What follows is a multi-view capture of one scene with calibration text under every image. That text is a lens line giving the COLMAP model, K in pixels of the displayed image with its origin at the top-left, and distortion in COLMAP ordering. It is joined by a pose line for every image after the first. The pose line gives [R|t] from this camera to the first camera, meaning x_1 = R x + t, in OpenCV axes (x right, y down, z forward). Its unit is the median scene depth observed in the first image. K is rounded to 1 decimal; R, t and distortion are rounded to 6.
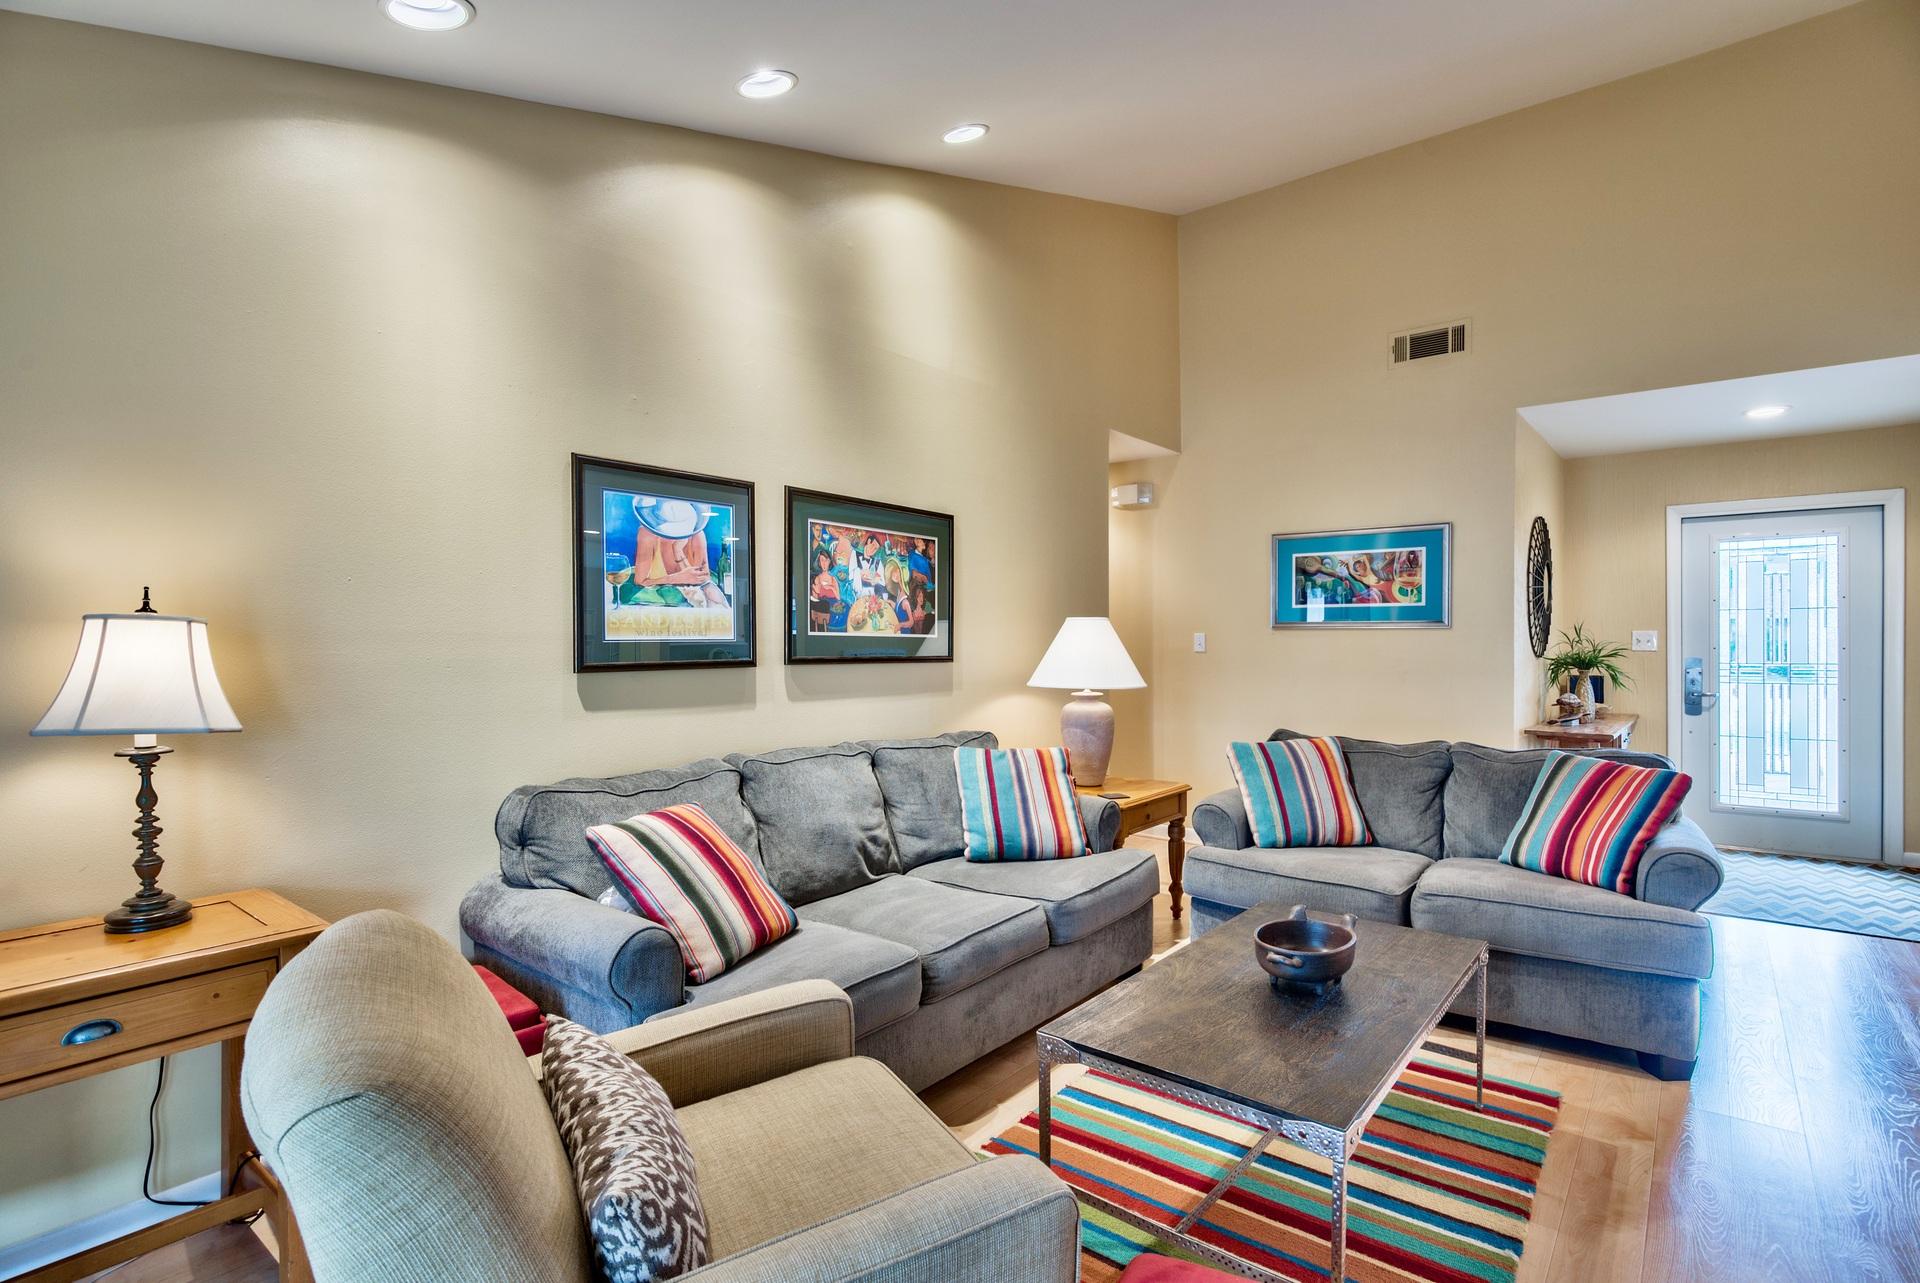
lens RADIAL K [[940.4, 0, 953.1], [0, 940.4, 645.5], [0, 0, 1]] dist [0.001204, -0.000123]
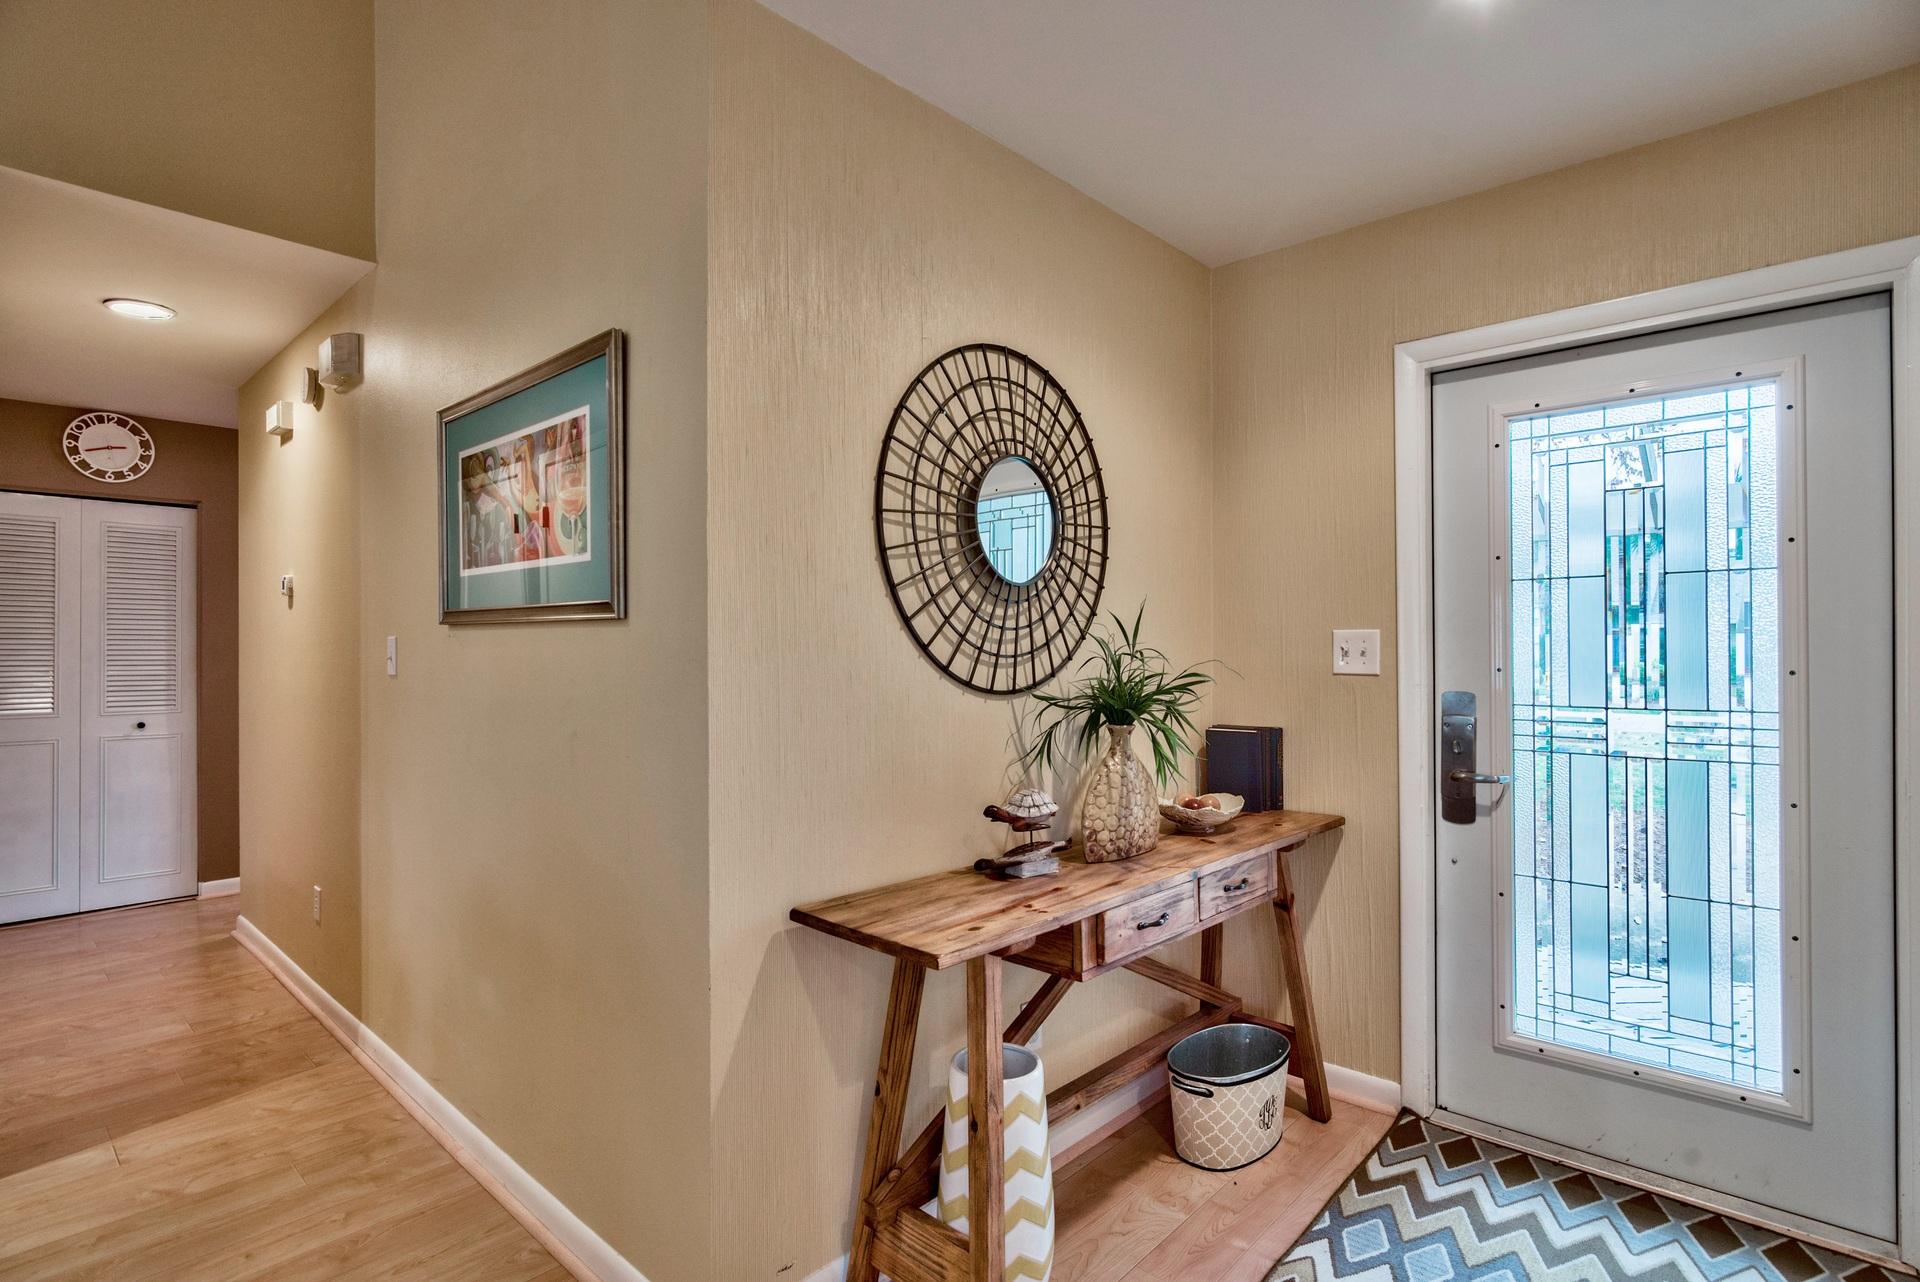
lens RADIAL K [[940.4, 0, 964.8], [0, 940.4, 646.1], [0, 0, 1]] dist [0.001204, -0.000123]
pose [[0.998570, 0.000113, -0.053457, 0.593882], [-0.000365, 0.999989, -0.004702, -0.005726], [0.053456, 0.004715, 0.998559, 0.564193]]
